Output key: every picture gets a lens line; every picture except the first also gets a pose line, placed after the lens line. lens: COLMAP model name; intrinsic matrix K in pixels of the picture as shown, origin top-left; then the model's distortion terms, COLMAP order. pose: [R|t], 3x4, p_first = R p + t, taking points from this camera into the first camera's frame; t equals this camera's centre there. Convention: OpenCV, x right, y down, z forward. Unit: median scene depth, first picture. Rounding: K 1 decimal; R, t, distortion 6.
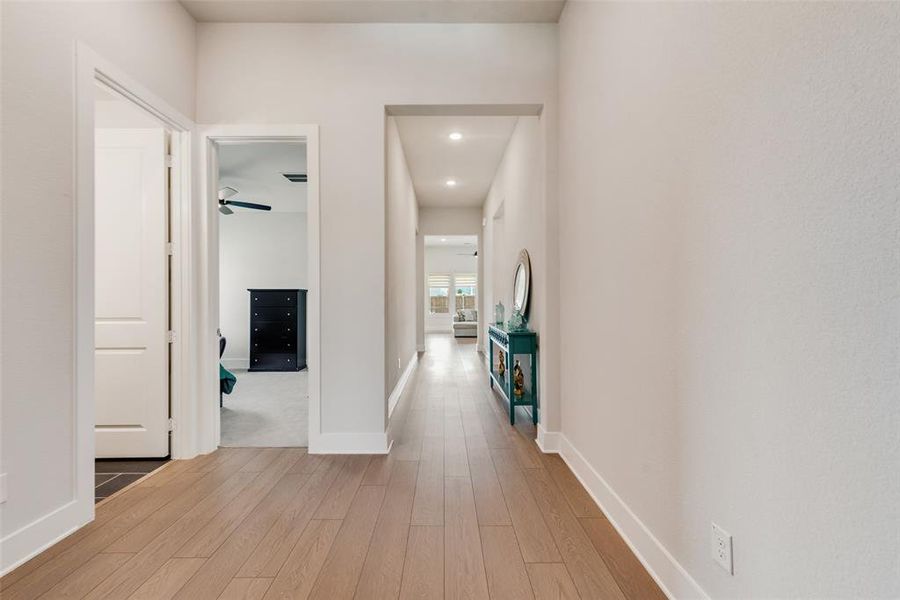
lens RADIAL K [[350.7, 0, 450.2], [0, 350.7, 303.7], [0, 0, 1]] dist [0.003856, -0.000194]
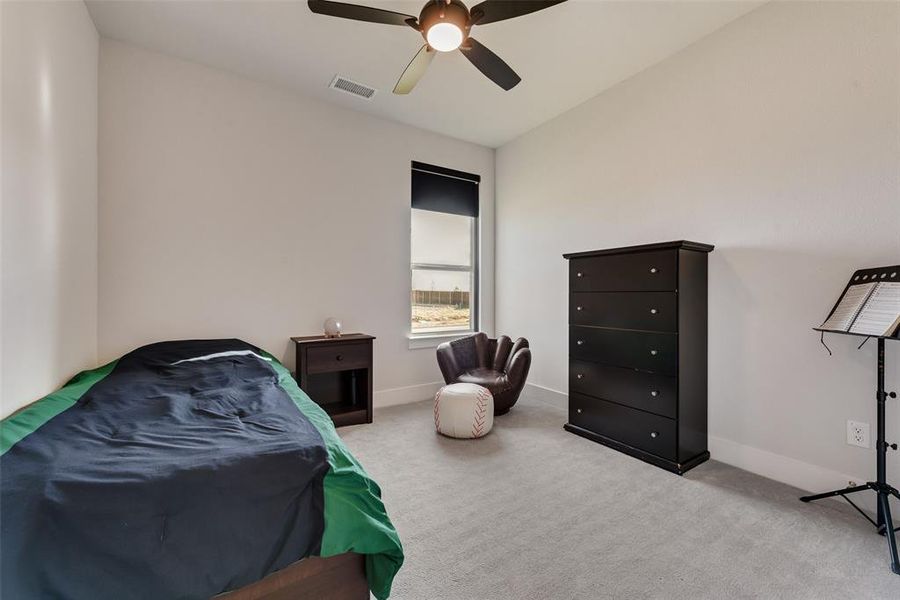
lens RADIAL K [[350.7, 0, 449.9], [0, 350.7, 300.1], [0, 0, 1]] dist [0.003856, -0.000194]
pose [[0.539336, 0.004347, -0.842080, -0.256968], [0.003878, 0.999963, 0.007646, 0.015237], [0.842082, -0.007390, 0.539299, 0.602863]]
